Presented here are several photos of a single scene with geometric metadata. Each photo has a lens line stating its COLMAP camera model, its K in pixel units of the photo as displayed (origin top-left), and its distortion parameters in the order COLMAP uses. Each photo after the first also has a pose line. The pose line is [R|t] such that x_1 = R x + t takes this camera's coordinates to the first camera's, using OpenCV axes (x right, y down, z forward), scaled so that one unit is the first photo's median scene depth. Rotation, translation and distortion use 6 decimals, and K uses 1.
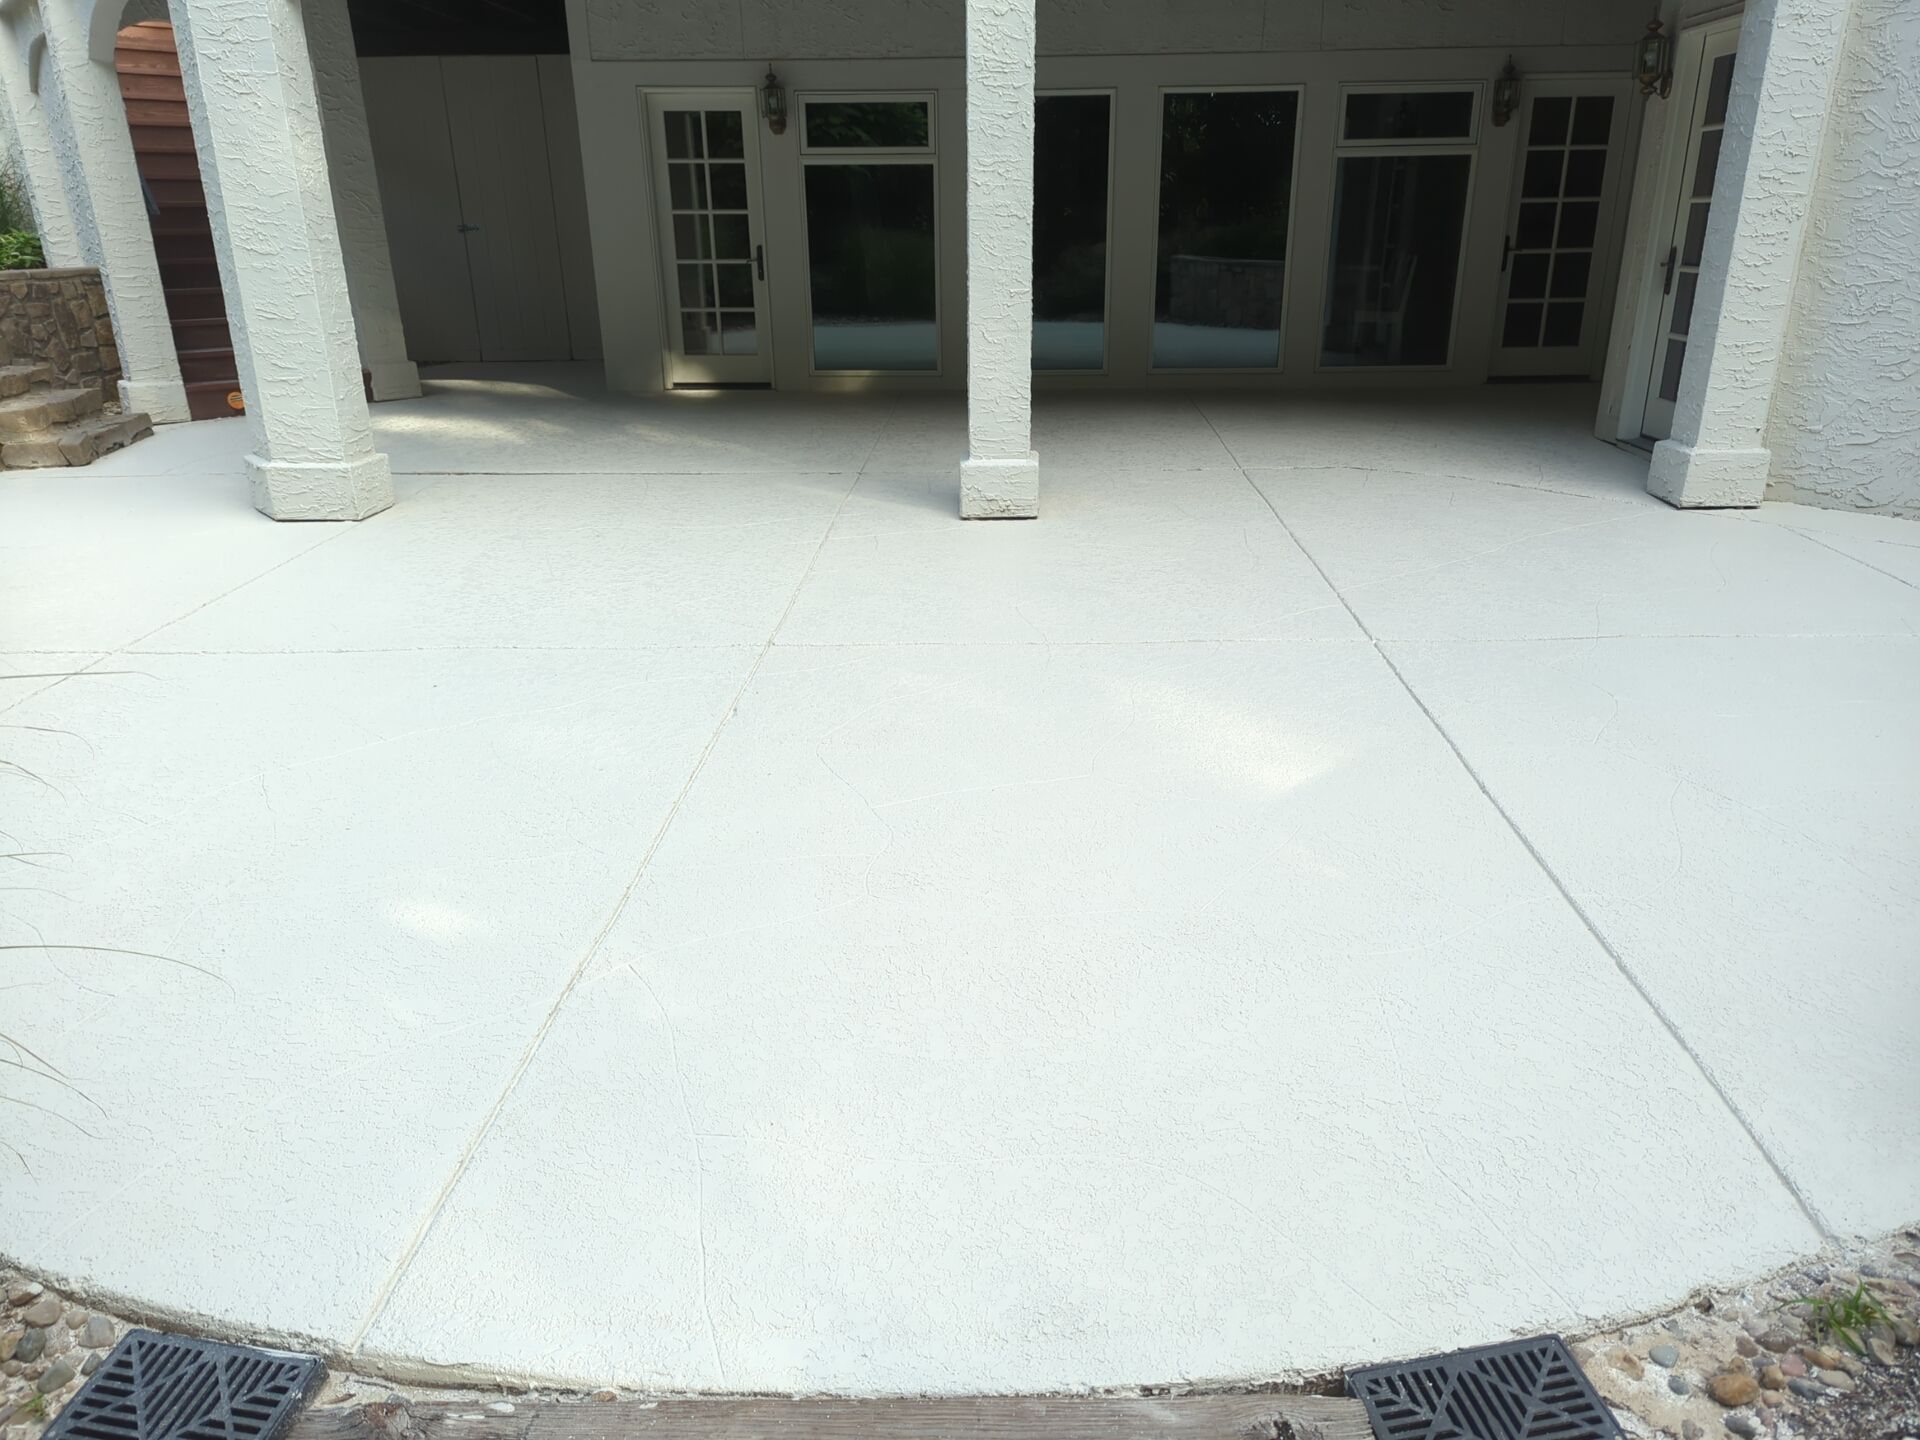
lens RADIAL K [[1366.2, 0, 960.0], [0, 1366.2, 720.0], [0, 0, 1]] dist [0.061898, -0.052489]
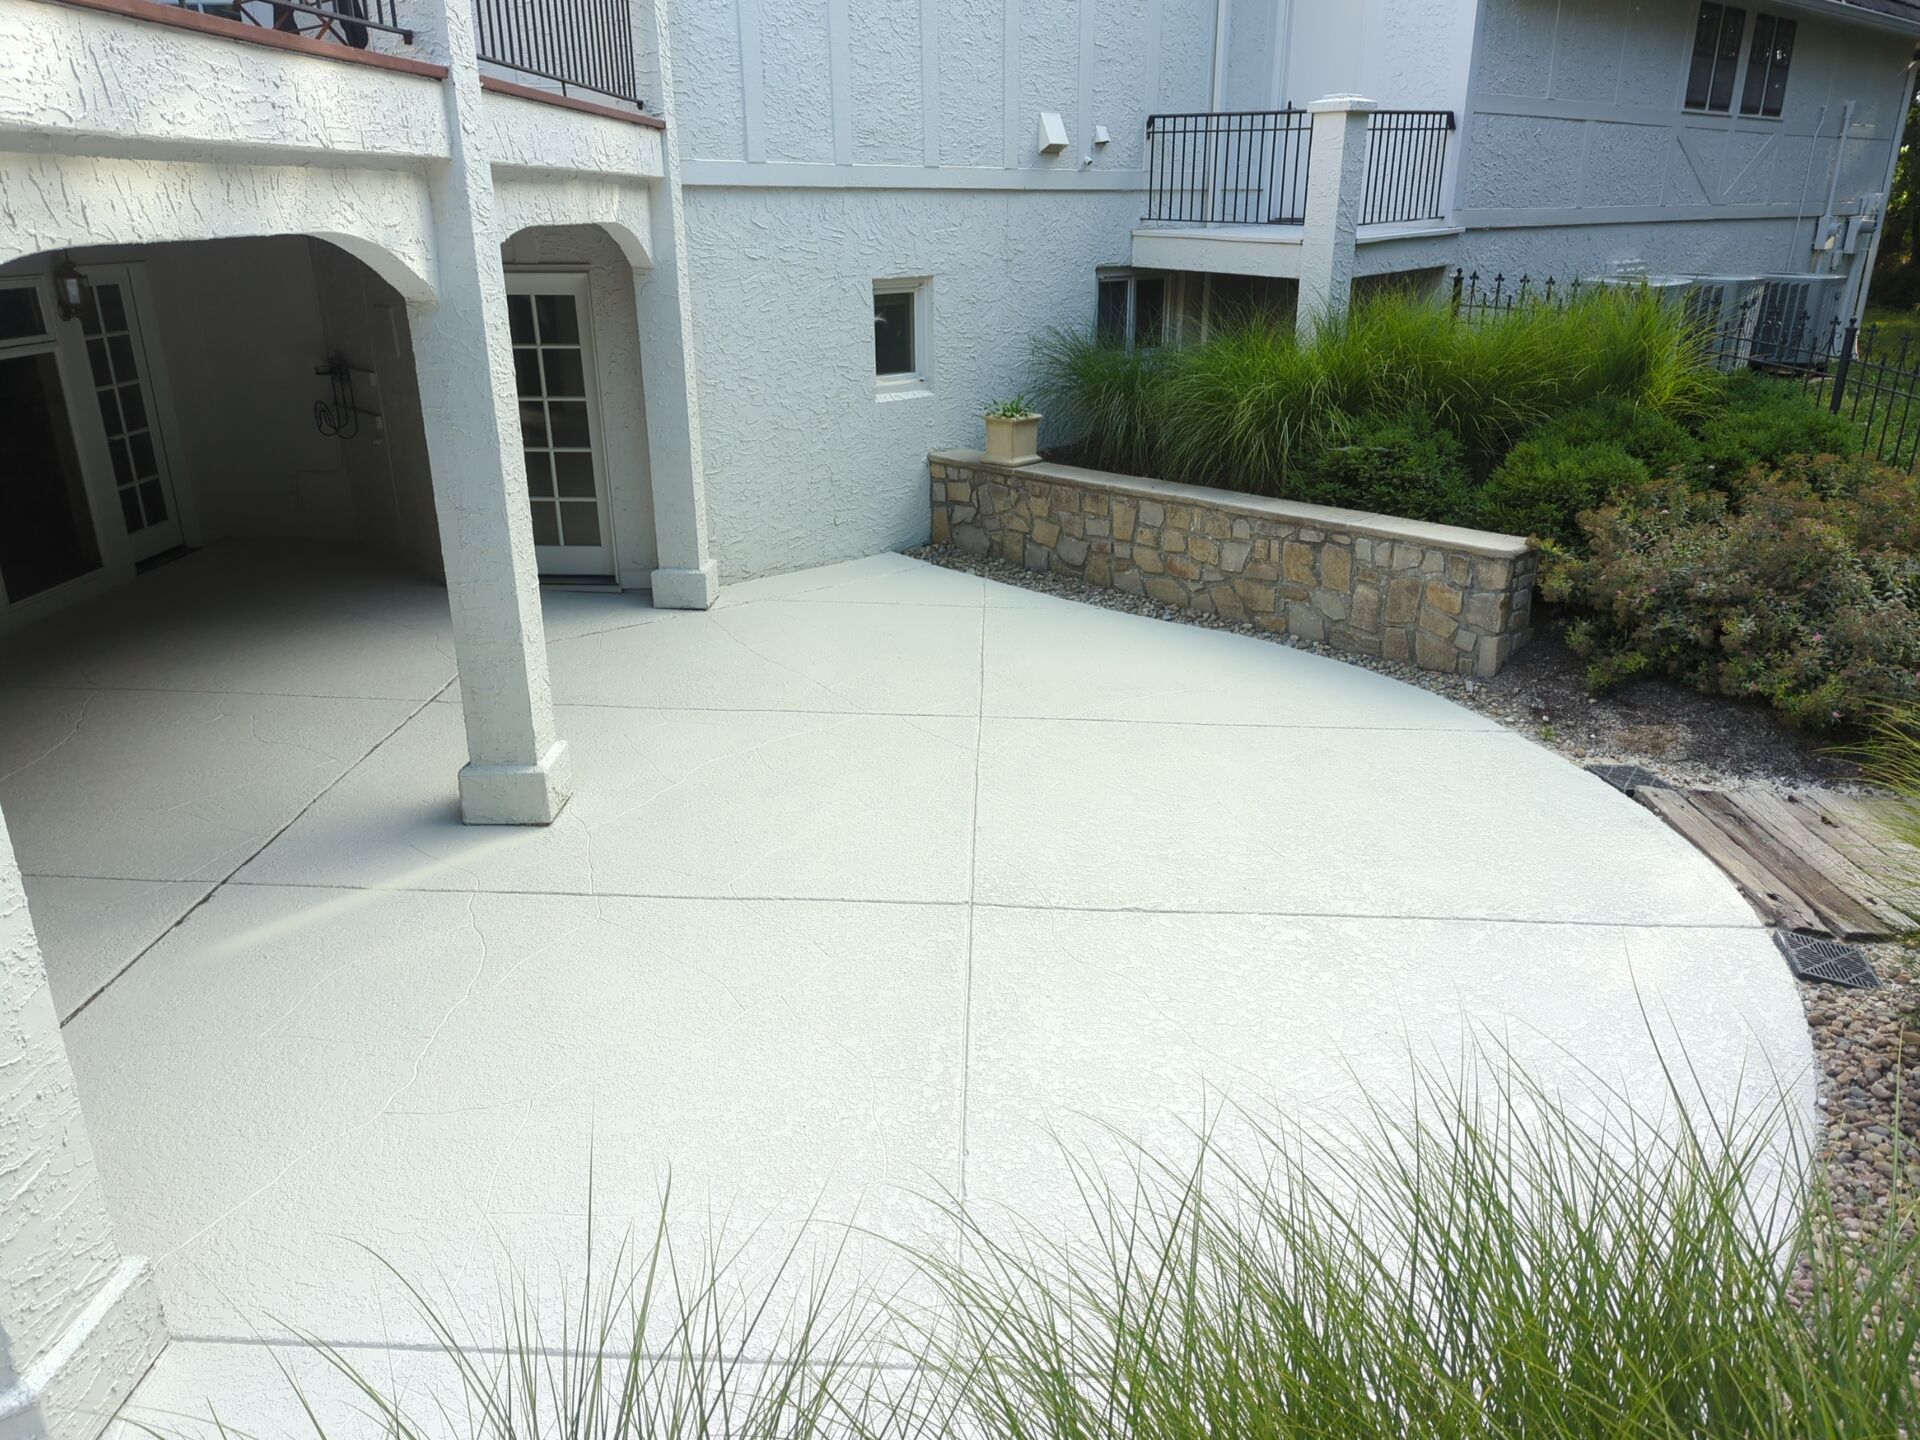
lens RADIAL K [[1355.2, 0, 990.0], [0, 1355.2, 720.5], [0, 0, 1]] dist [0.047701, -0.028244]
pose [[-0.006227, -0.351375, 0.936214, -0.566775], [0.349389, 0.876462, 0.331273, -0.275204], [-0.936957, 0.329166, 0.117309, 0.384832]]
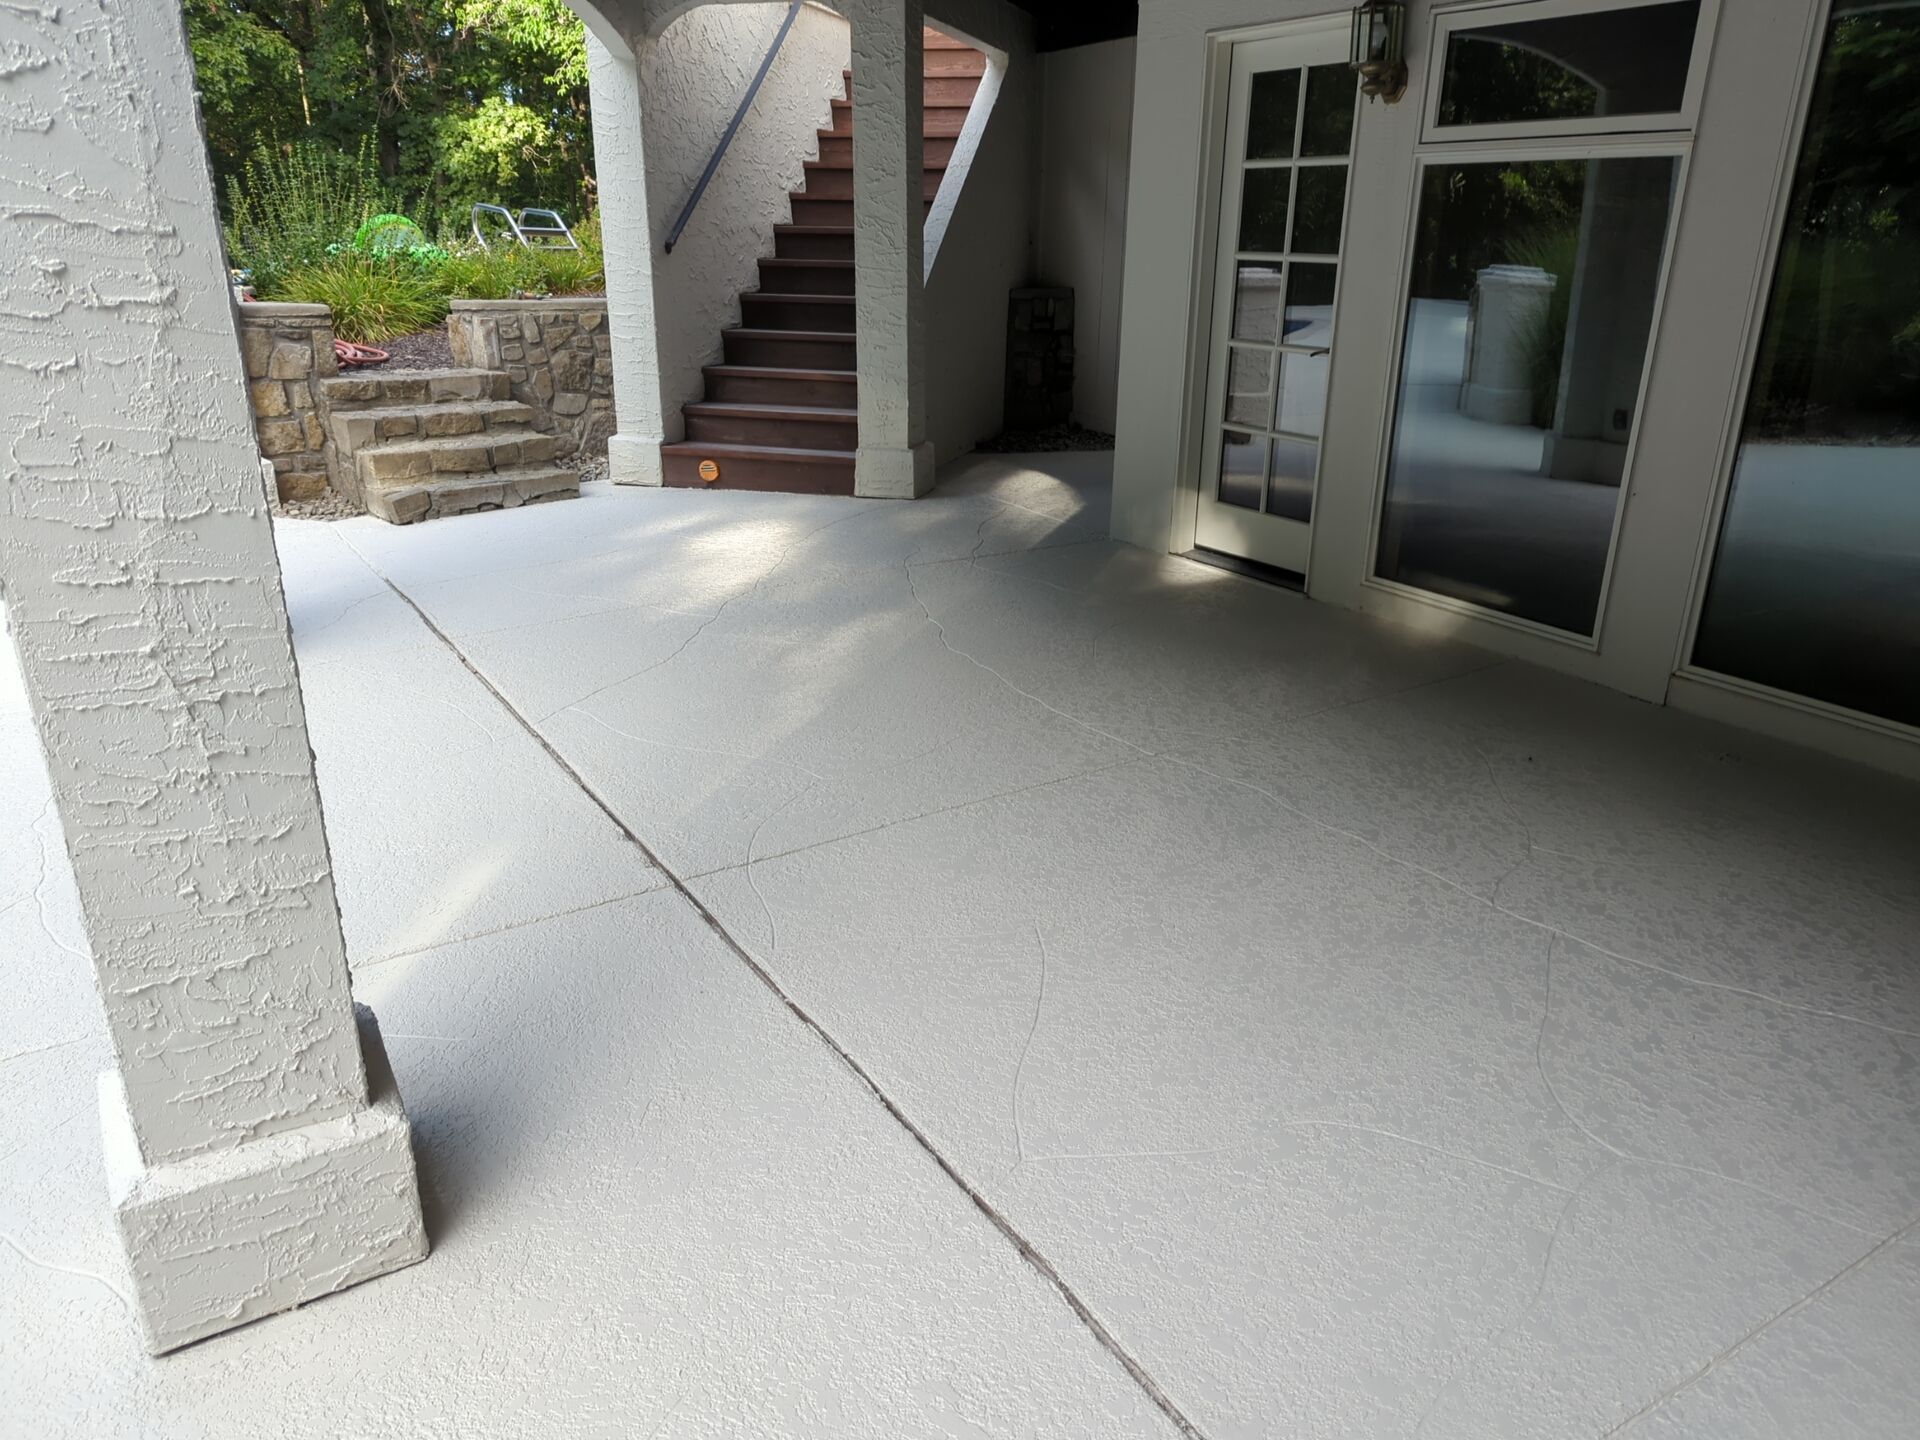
lens RADIAL K [[1366.2, 0, 960.0], [0, 1366.2, 720.0], [0, 0, 1]] dist [0.061898, -0.052489]
pose [[0.547226, 0.299038, -0.781742, 0.228556], [-0.305514, 0.940918, 0.146065, -0.245491], [0.779234, 0.158903, 0.606255, 0.622059]]
